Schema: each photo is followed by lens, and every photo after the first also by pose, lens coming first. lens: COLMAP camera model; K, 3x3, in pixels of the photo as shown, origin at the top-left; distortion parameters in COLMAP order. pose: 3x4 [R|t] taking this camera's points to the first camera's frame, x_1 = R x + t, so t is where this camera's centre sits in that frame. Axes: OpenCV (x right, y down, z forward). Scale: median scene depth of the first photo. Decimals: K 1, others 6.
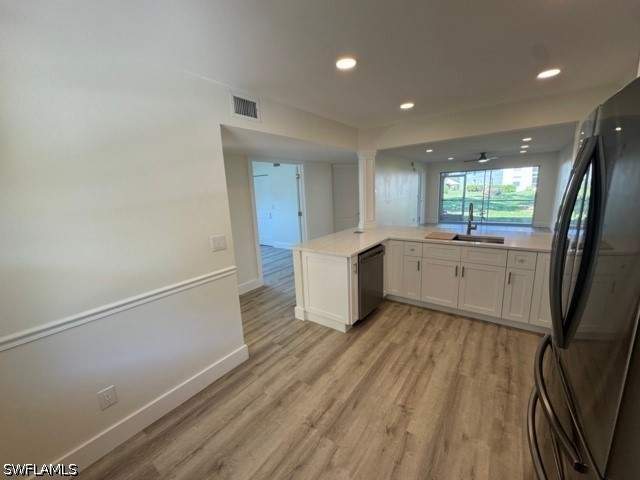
lens RADIAL K [[255.0, 0, 318.8], [0, 255.0, 240.2], [0, 0, 1]] dist [-0.003406, -0.000342]
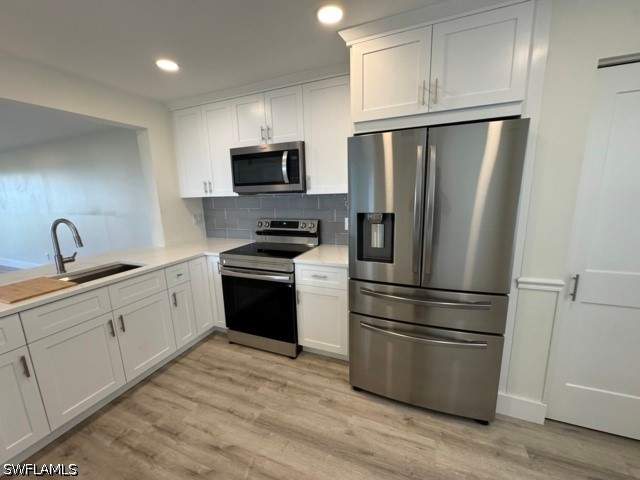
lens RADIAL K [[255.0, 0, 318.8], [0, 255.0, 240.2], [0, 0, 1]] dist [-0.003406, -0.000342]
pose [[-0.249033, -0.130502, 0.959662, -0.122990], [0.228144, 0.955090, 0.189084, -0.075126], [-0.941240, 0.266030, -0.208076, 0.578164]]
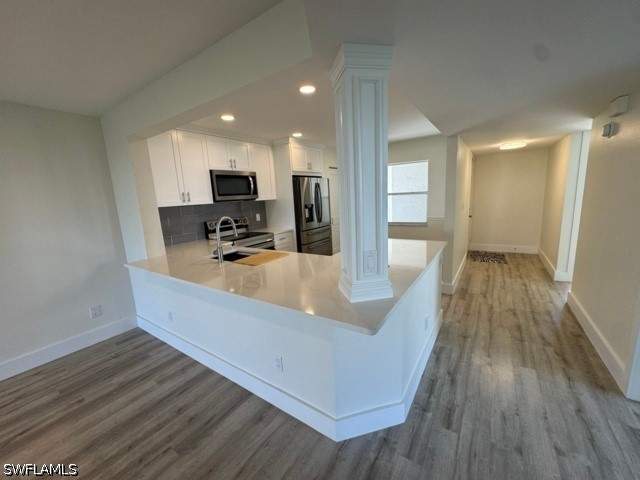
lens RADIAL K [[255.0, 0, 318.8], [0, 255.0, 240.2], [0, 0, 1]] dist [-0.003406, -0.000342]
pose [[-0.993827, 0.107352, -0.027986, 0.348696], [0.089846, 0.926812, 0.364619, -0.339330], [0.065080, 0.359854, -0.930736, 1.777503]]
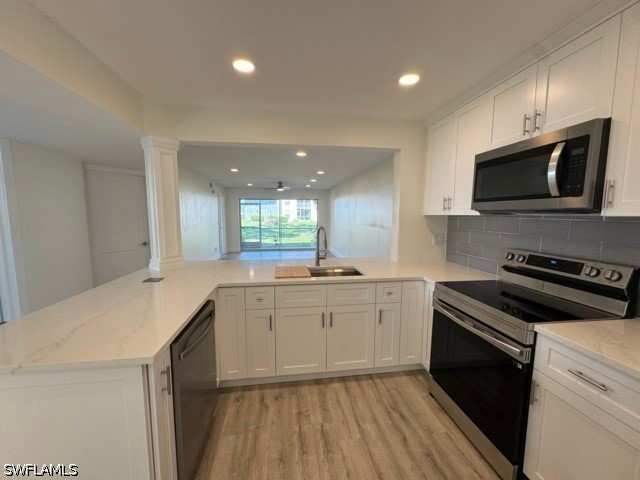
lens RADIAL K [[255.0, 0, 318.8], [0, 255.0, 240.2], [0, 0, 1]] dist [-0.003406, -0.000342]
pose [[0.706504, -0.024333, 0.707290, 0.030057], [0.102276, 0.992428, -0.068019, -0.050972], [-0.700280, 0.120394, 0.703643, 0.453563]]
